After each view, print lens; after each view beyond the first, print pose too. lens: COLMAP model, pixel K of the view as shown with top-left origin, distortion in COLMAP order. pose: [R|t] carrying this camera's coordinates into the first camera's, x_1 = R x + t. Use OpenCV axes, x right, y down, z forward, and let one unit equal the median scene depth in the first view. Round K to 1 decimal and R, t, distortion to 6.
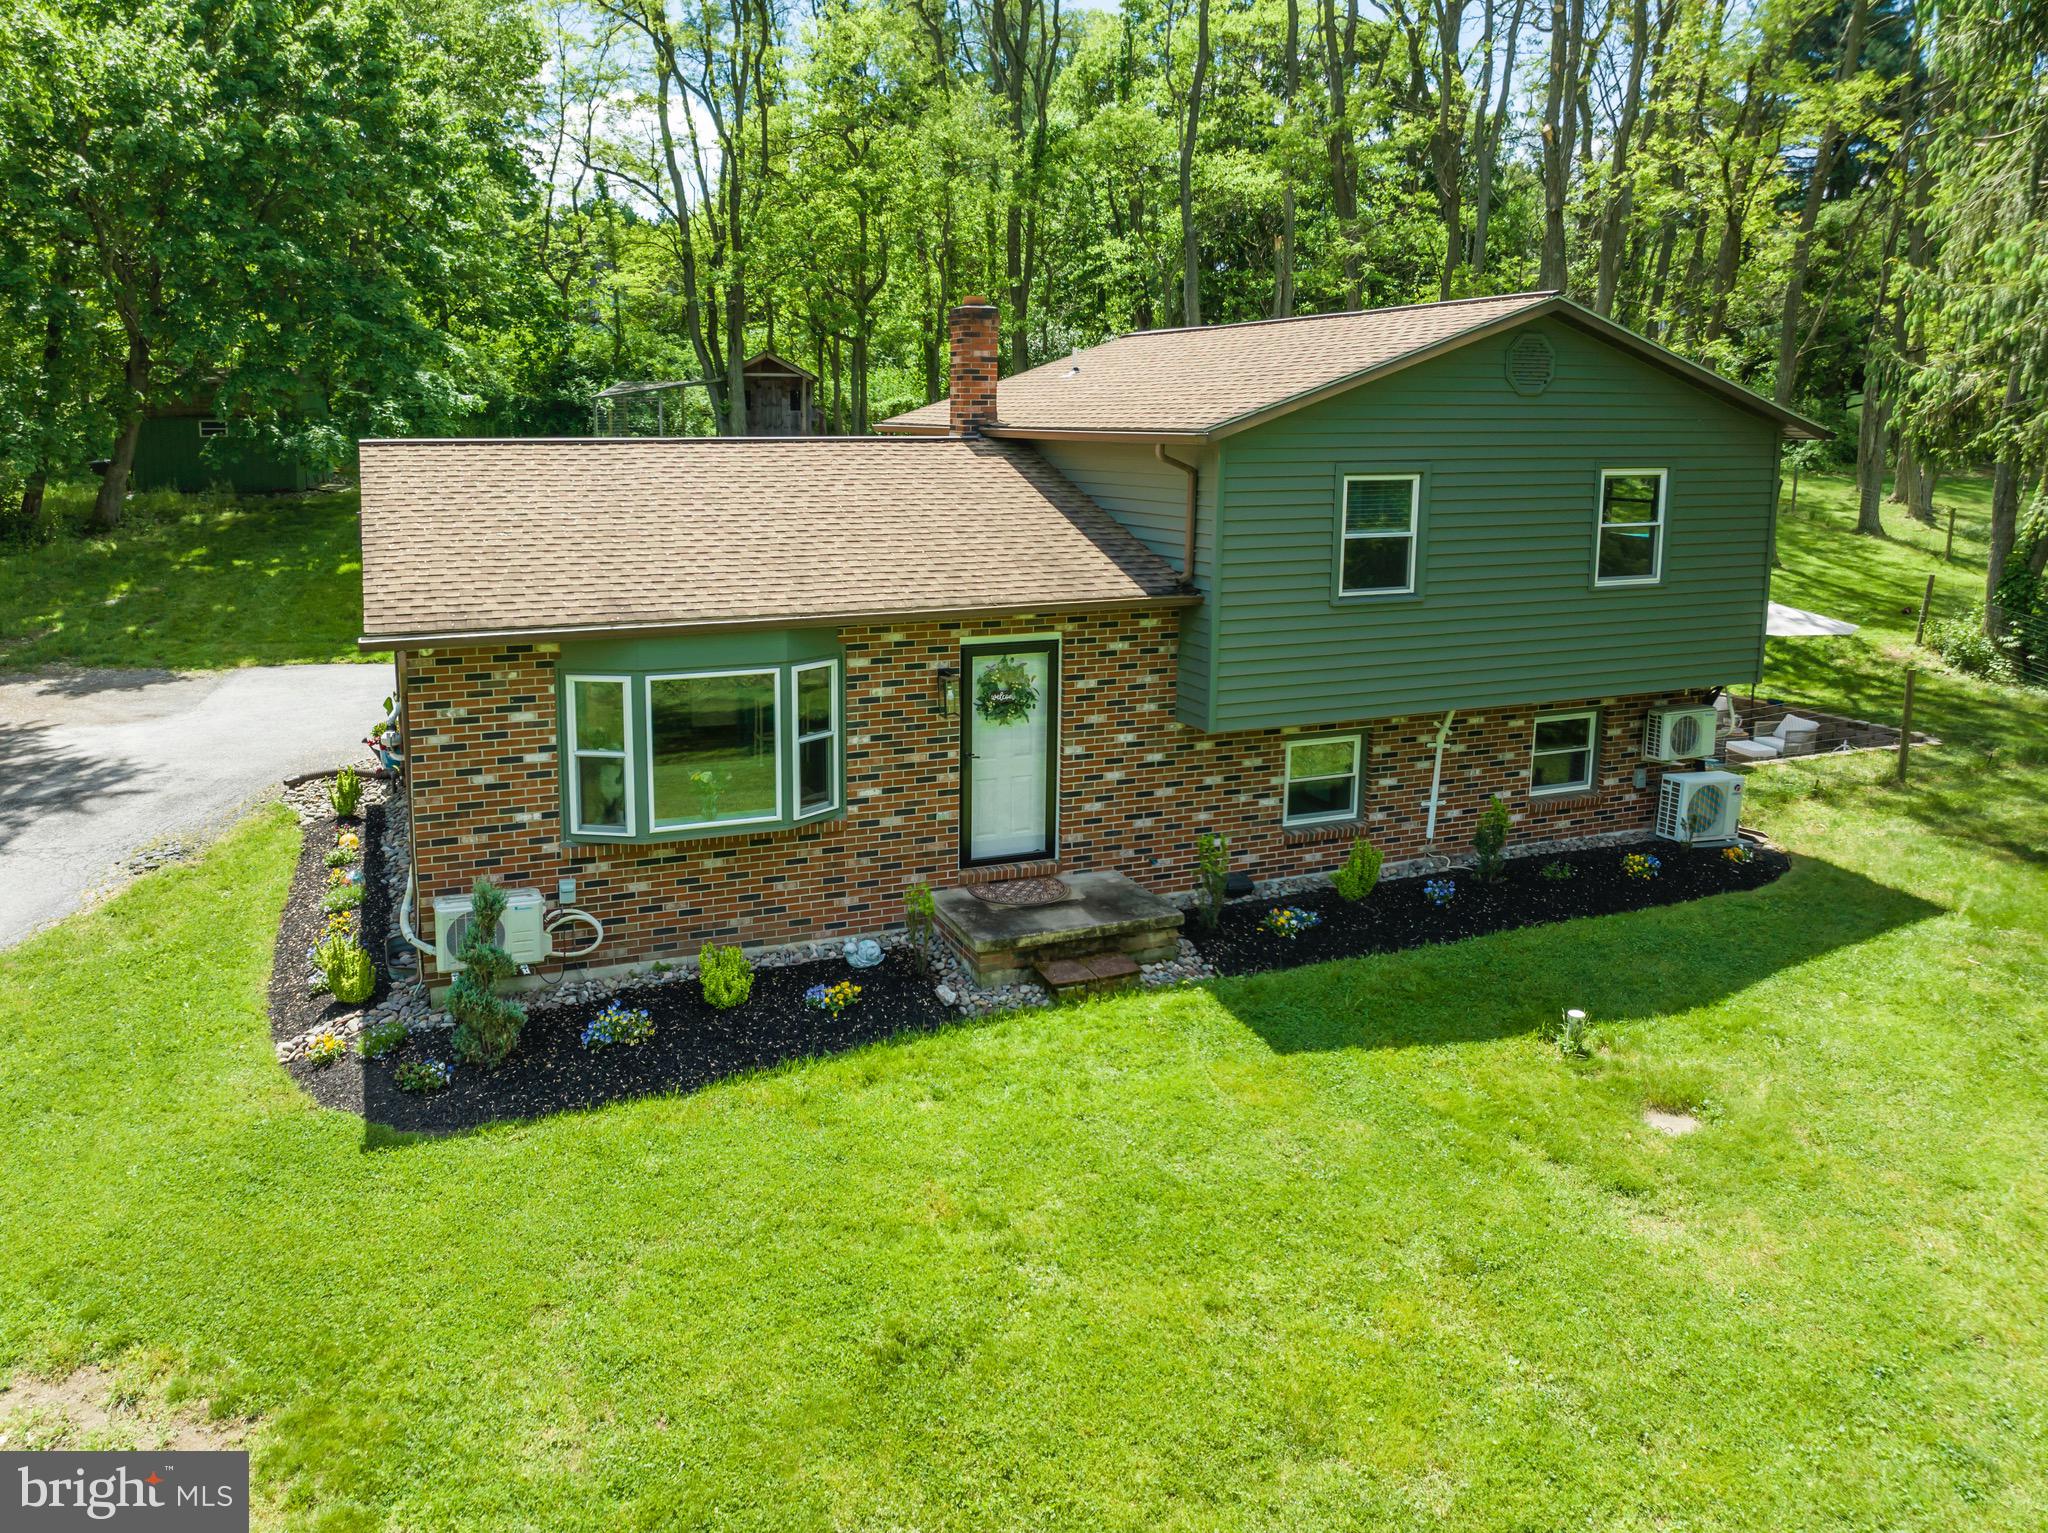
lens RADIAL K [[1429.4, 0, 1010.1], [0, 1429.4, 756.2], [0, 0, 1]] dist [-0.024110, 0.003314]
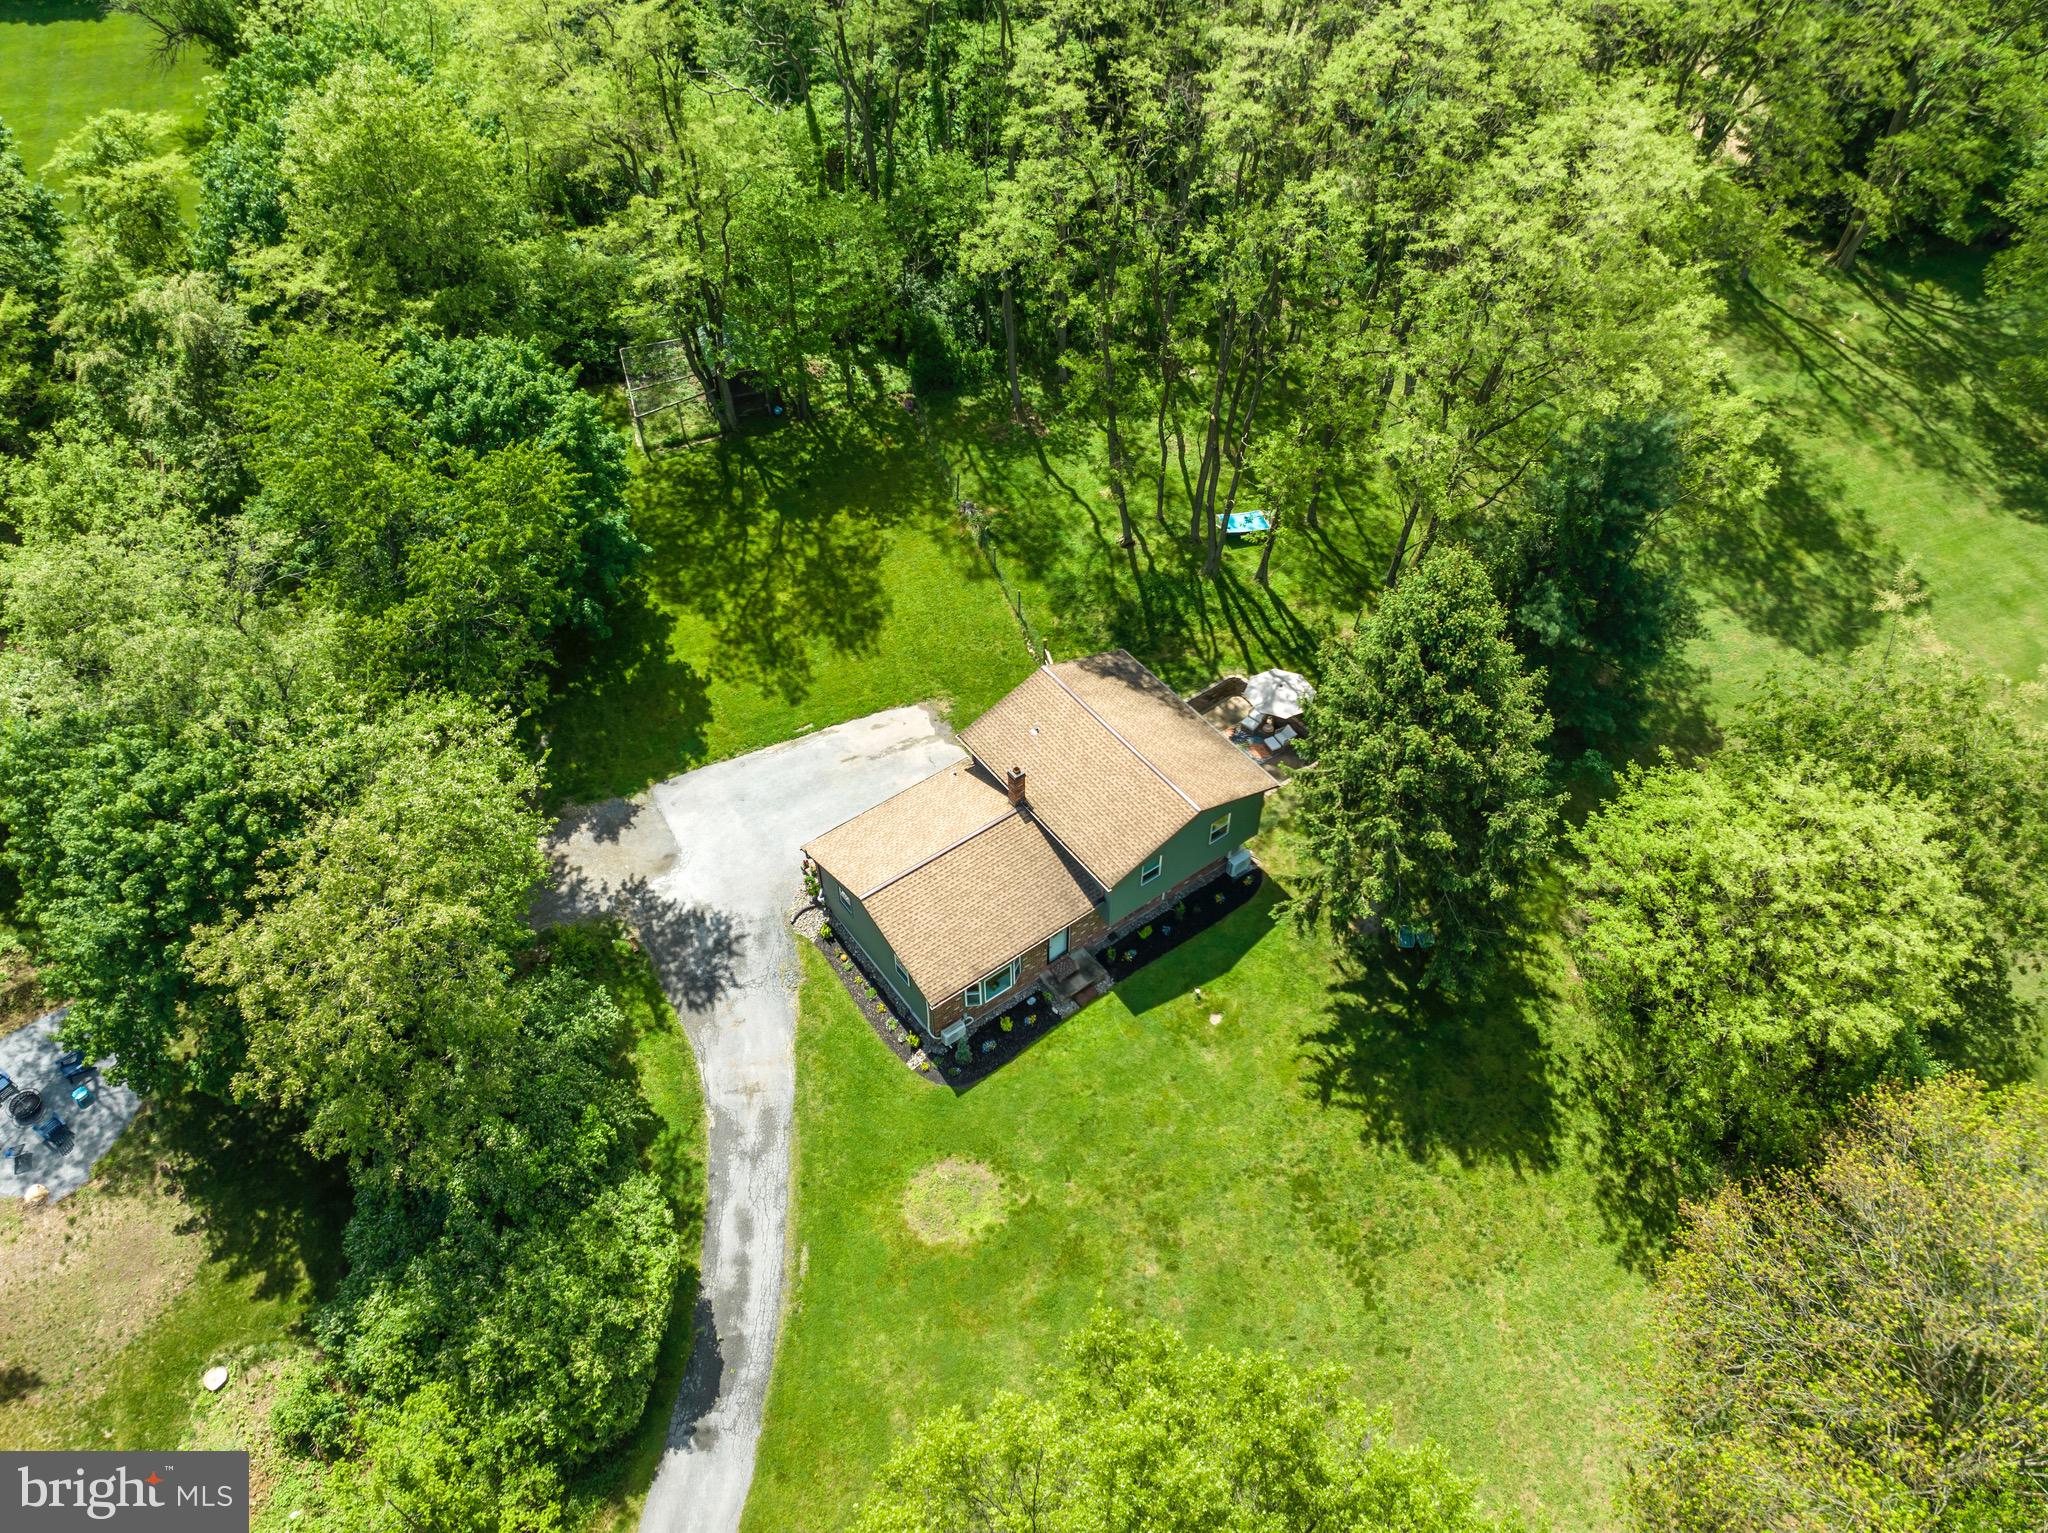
lens RADIAL K [[1429.4, 0, 1010.1], [0, 1429.4, 756.2], [0, 0, 1]] dist [-0.024110, 0.003314]
pose [[0.973817, -0.174546, 0.145649, -0.669828], [0.066163, 0.830564, 0.552979, -2.848497], [-0.217491, -0.528864, 0.820366, -2.065806]]
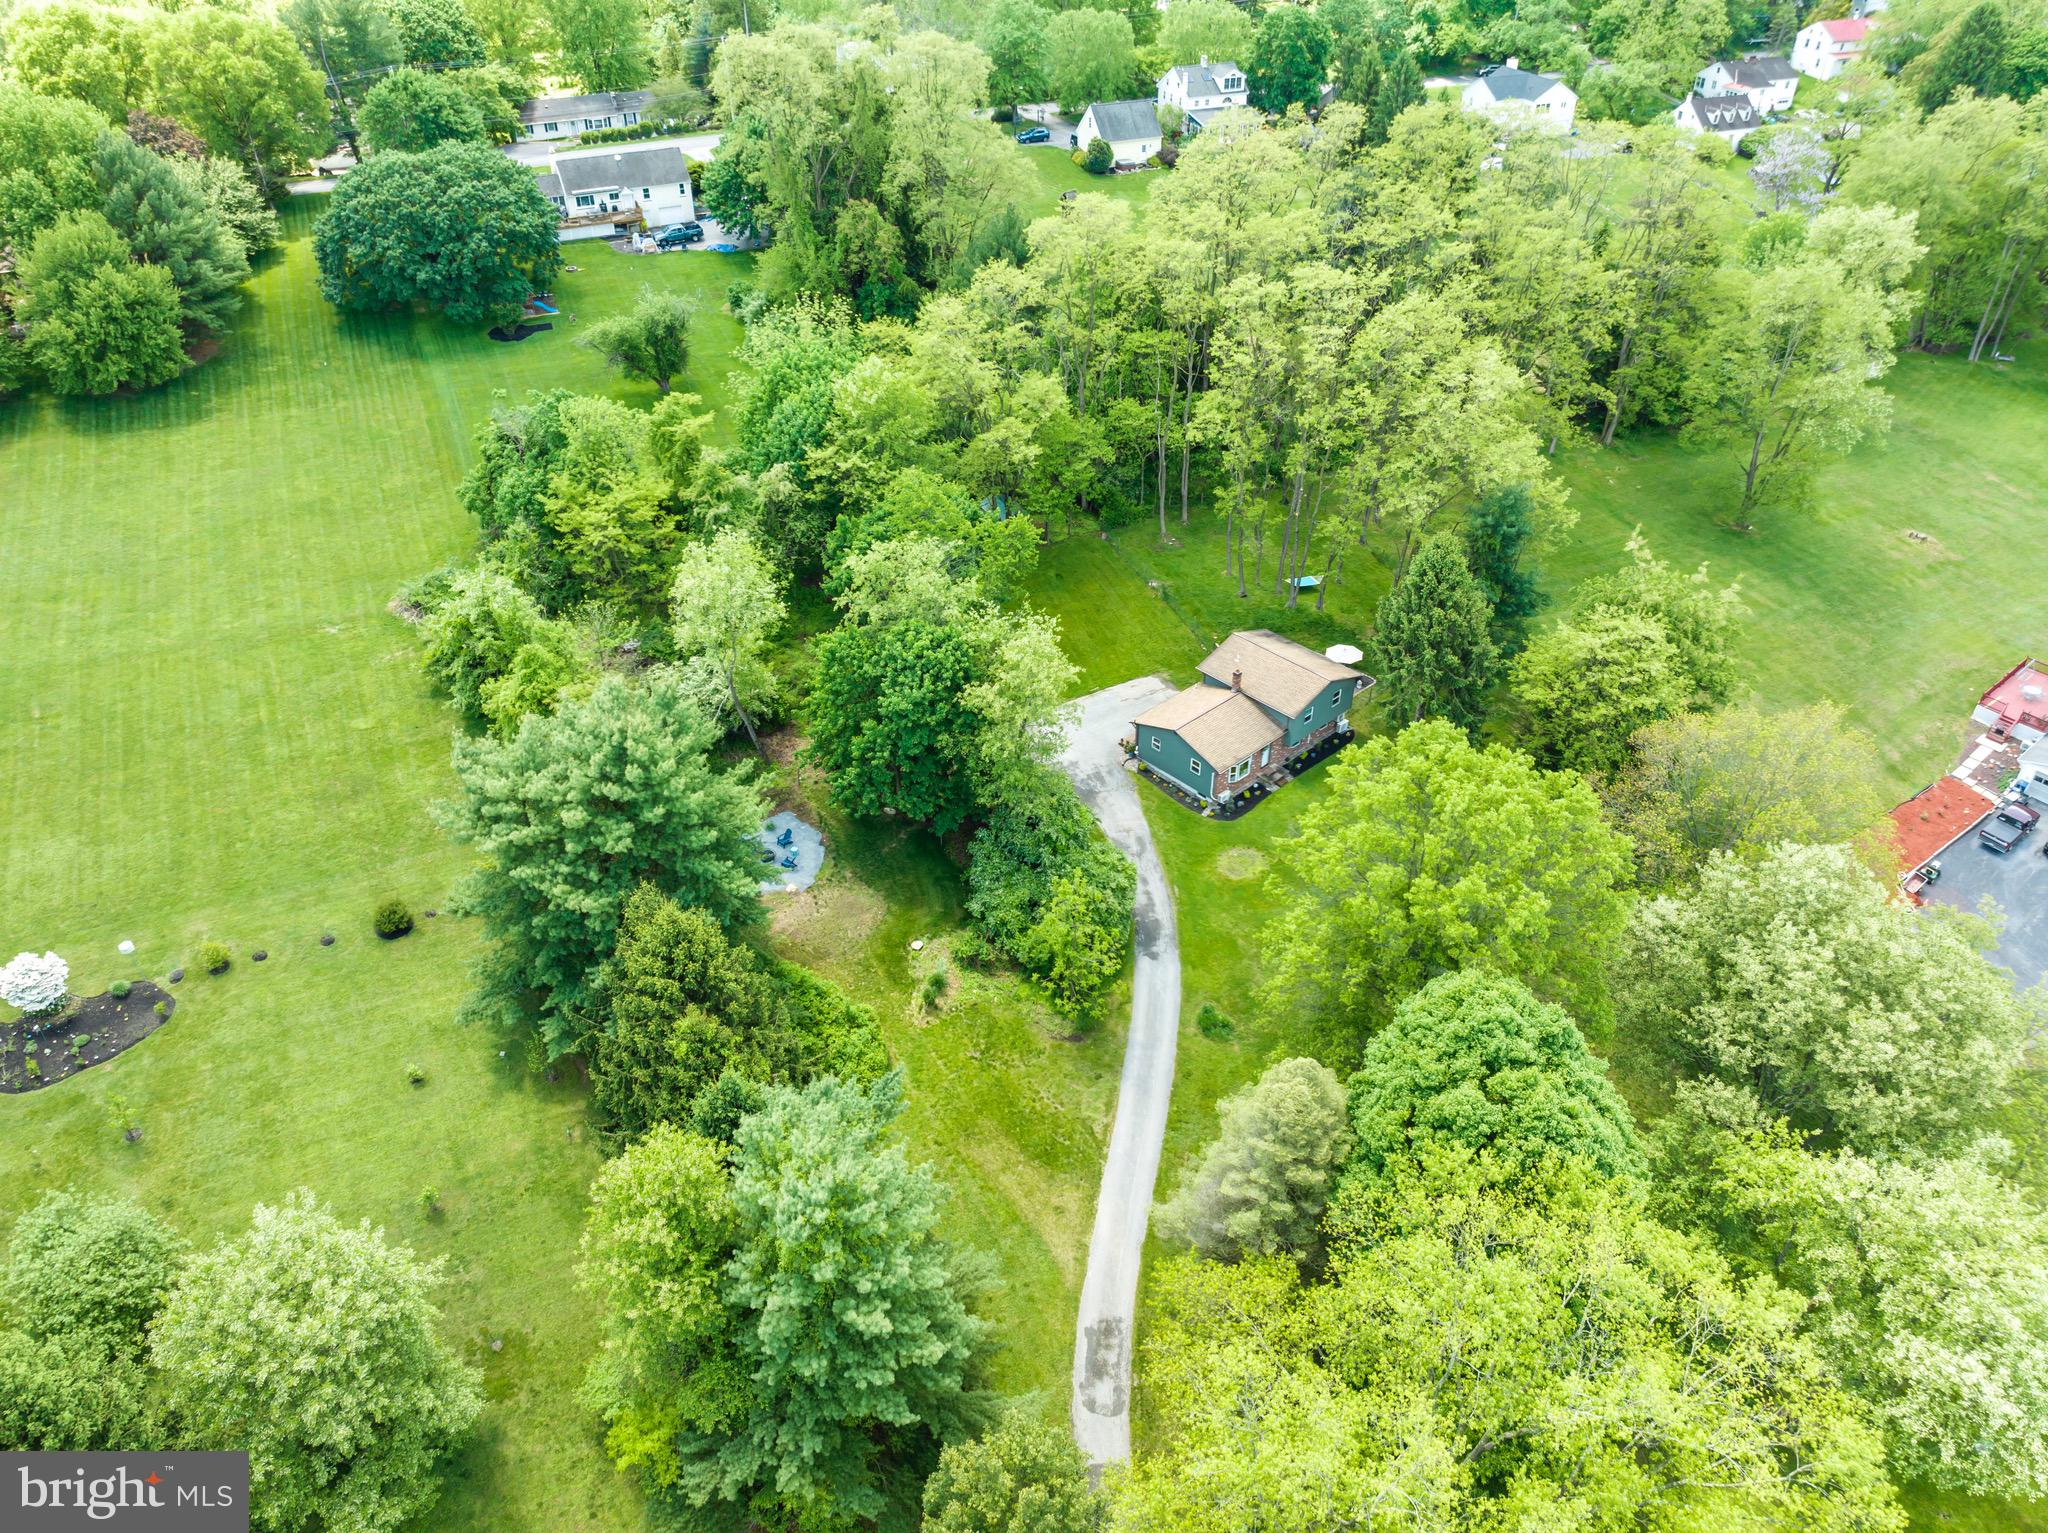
lens RADIAL K [[1429.4, 0, 1010.1], [0, 1429.4, 756.2], [0, 0, 1]] dist [-0.024110, 0.003314]
pose [[0.945714, -0.205395, 0.251867, -3.622636], [0.095460, 0.916347, 0.388839, -3.471237], [-0.310663, -0.343688, 0.886209, -6.000269]]
